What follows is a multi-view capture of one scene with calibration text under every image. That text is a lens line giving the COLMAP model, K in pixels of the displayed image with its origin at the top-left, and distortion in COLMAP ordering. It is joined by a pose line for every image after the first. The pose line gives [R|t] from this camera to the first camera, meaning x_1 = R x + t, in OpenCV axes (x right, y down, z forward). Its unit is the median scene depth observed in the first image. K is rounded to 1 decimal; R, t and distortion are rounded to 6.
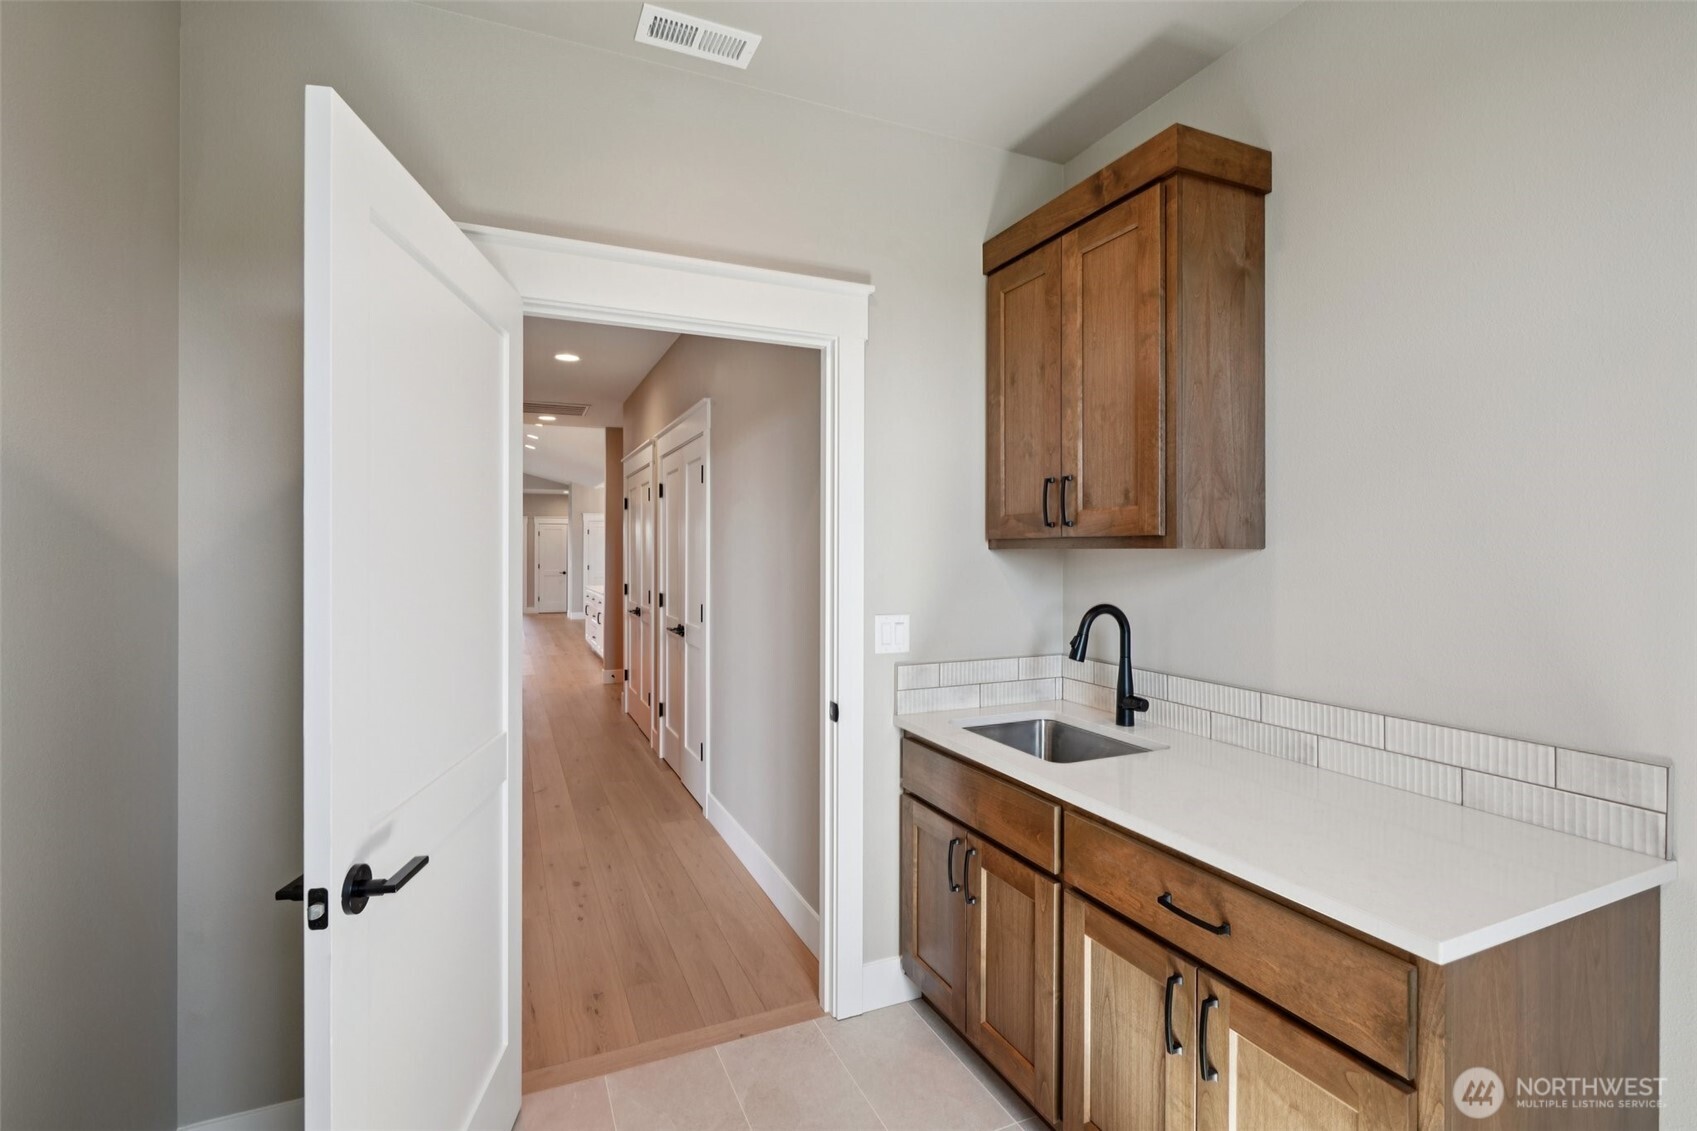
lens RADIAL K [[793.4, 0, 848.5], [0, 793.4, 565.5], [0, 0, 1]] dist [-0.072999, 0.029319]
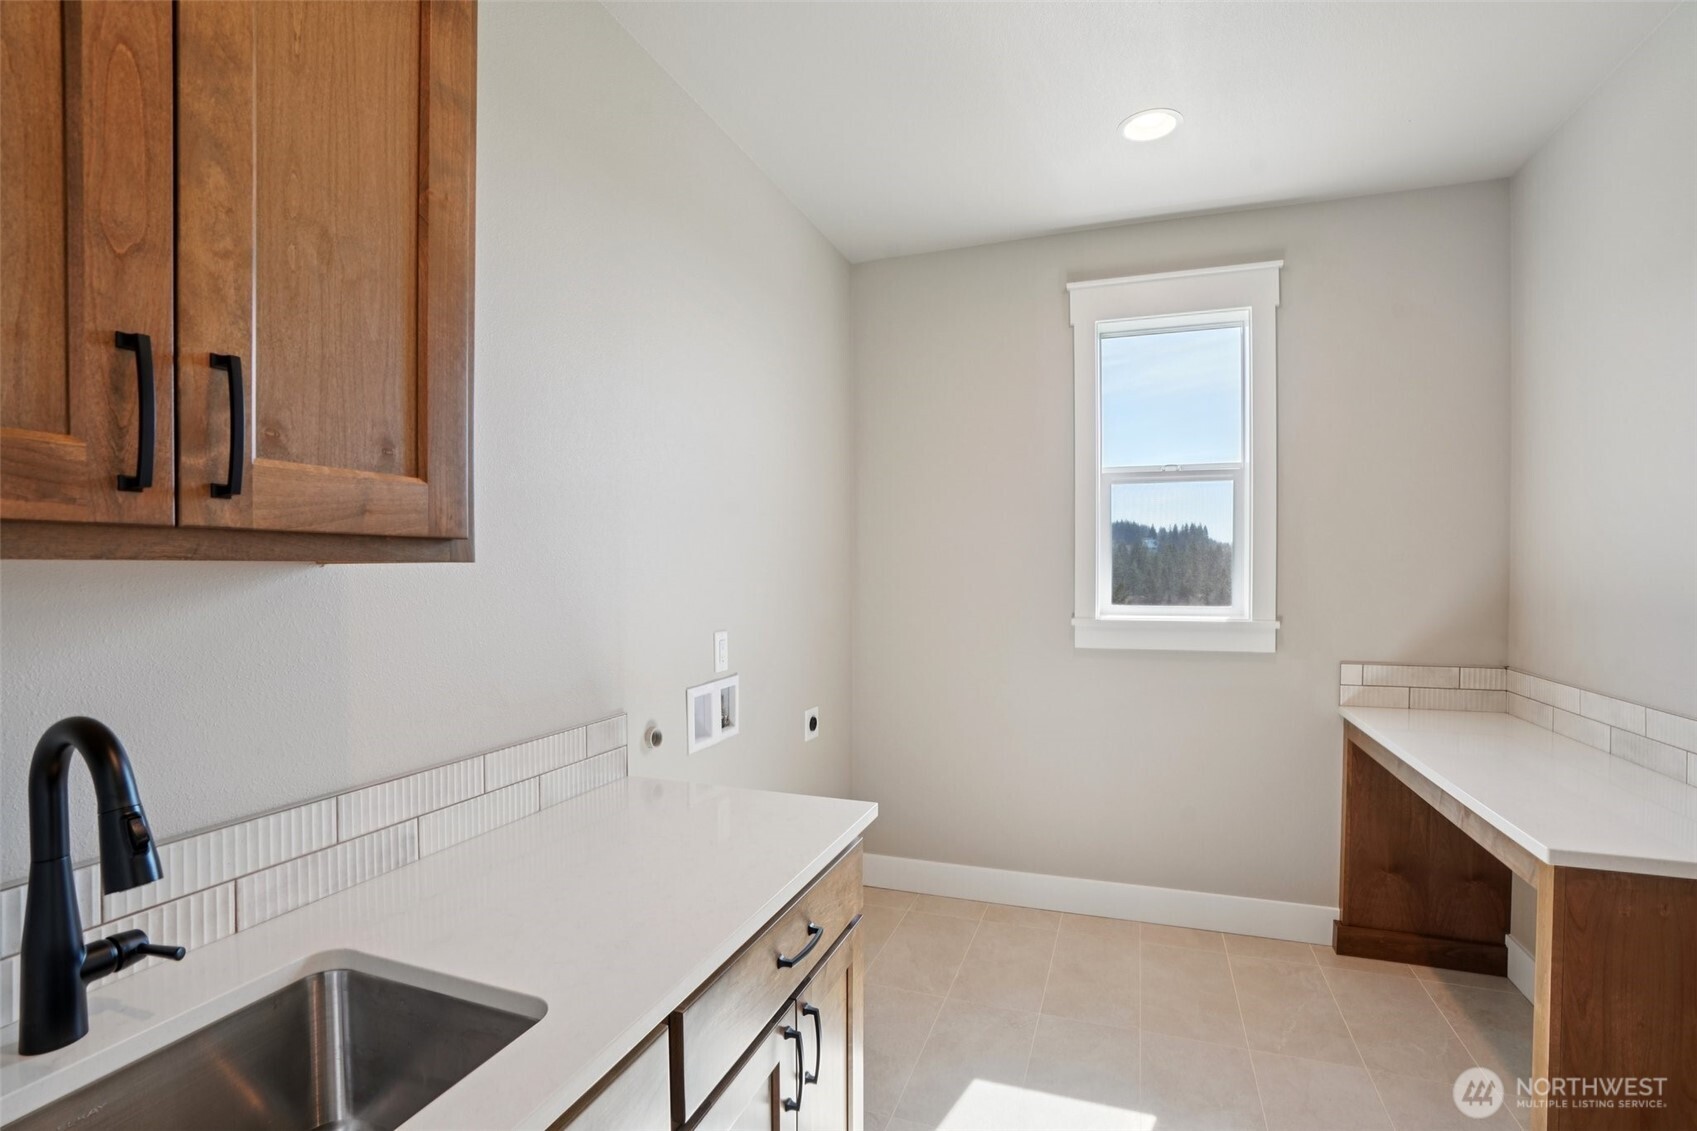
lens RADIAL K [[793.4, 0, 848.5], [0, 793.4, 565.5], [0, 0, 1]] dist [-0.072999, 0.029319]
pose [[-0.726691, -0.000325, 0.686964, -0.182443], [0.010707, 0.999873, 0.011799, -0.021954], [-0.686881, 0.015930, -0.726596, 1.173855]]
